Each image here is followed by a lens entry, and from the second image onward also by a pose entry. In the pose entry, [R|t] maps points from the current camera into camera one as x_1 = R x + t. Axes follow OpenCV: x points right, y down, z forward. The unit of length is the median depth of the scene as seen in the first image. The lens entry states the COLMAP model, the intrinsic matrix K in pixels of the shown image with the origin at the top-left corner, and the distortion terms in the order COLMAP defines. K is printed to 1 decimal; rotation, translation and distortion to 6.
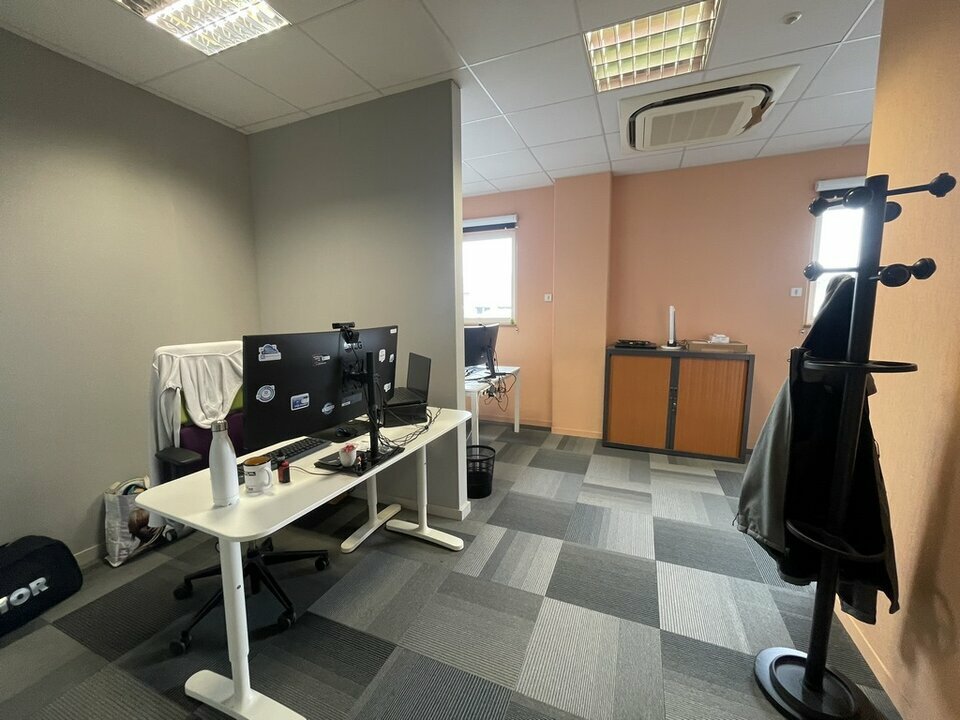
lens RADIAL K [[386.9, 0, 475.8], [0, 386.9, 357.6], [0, 0, 1]] dist [-0.002038, -0.000236]
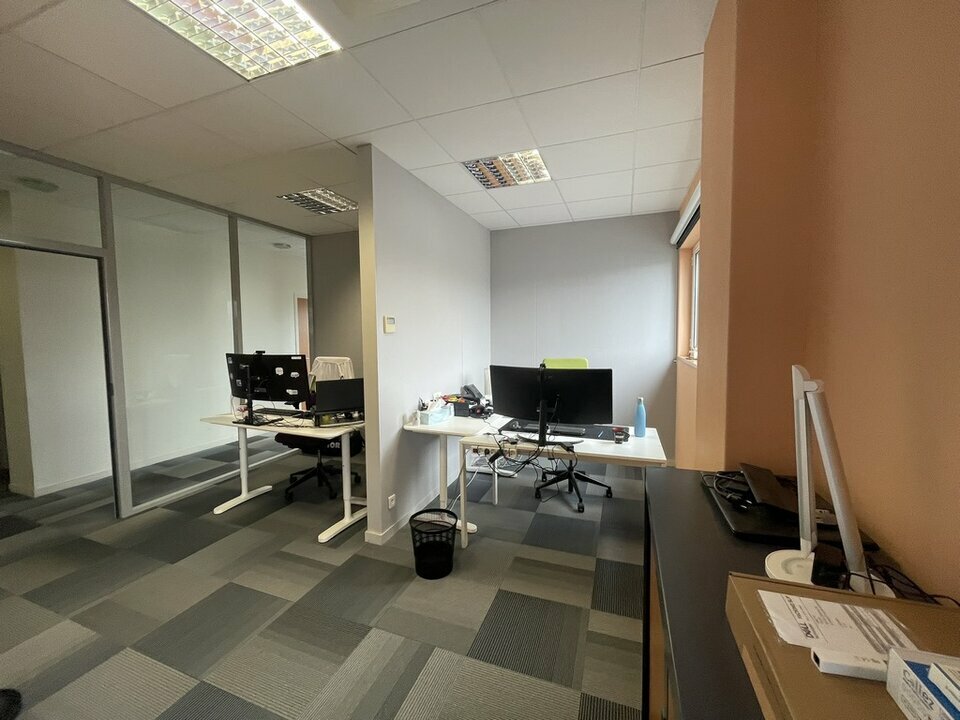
lens RADIAL K [[386.9, 0, 475.8], [0, 386.9, 357.6], [0, 0, 1]] dist [-0.002038, -0.000236]
pose [[0.037572, 0.071164, -0.996757, 1.346756], [-0.116099, 0.991017, 0.066377, -0.251963], [0.992527, 0.113229, 0.045497, 1.601921]]
